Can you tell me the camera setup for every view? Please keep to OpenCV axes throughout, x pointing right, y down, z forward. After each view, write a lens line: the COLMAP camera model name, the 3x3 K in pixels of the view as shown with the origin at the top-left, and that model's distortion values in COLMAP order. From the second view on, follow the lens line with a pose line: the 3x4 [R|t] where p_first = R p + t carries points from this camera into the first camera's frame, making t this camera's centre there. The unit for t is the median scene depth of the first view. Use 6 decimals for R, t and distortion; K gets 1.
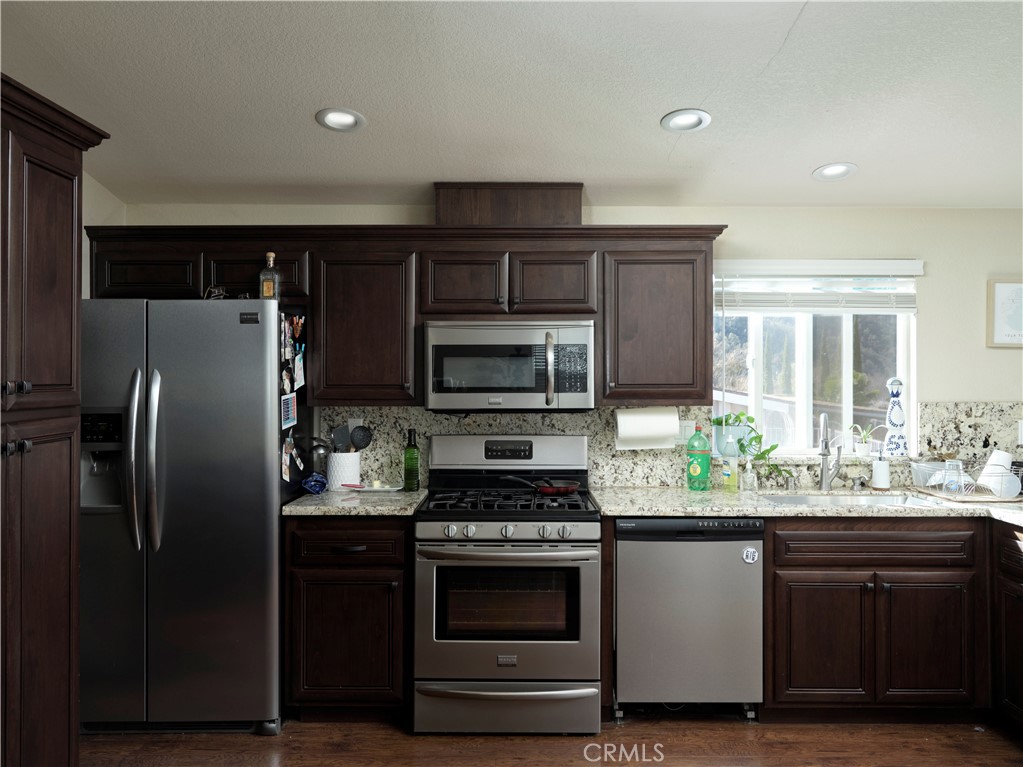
lens RADIAL K [[737.2, 0, 510.2], [0, 737.2, 379.5], [0, 0, 1]] dist [0.002355, -0.000849]
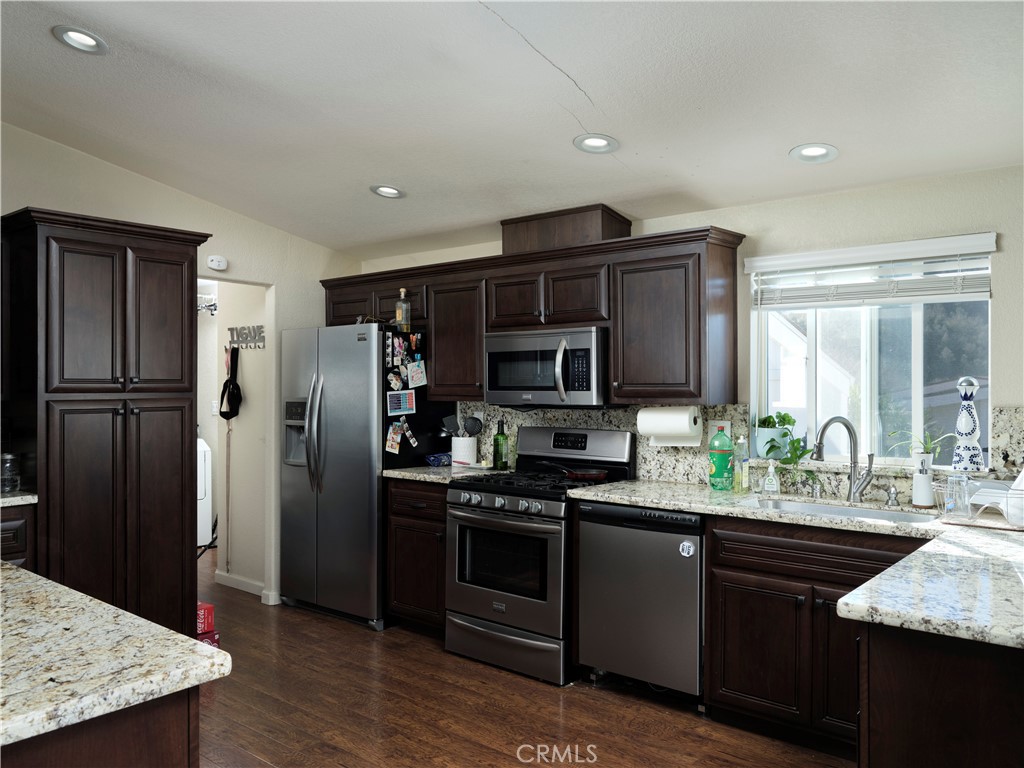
lens RADIAL K [[737.9, 0, 510.7], [0, 737.9, 380.0], [0, 0, 1]] dist [0.002355, -0.000849]
pose [[0.793381, -0.002205, -0.608722, 0.688754], [-0.002912, 0.999968, -0.007417, 0.009507], [0.608719, 0.007658, 0.793349, 0.028178]]
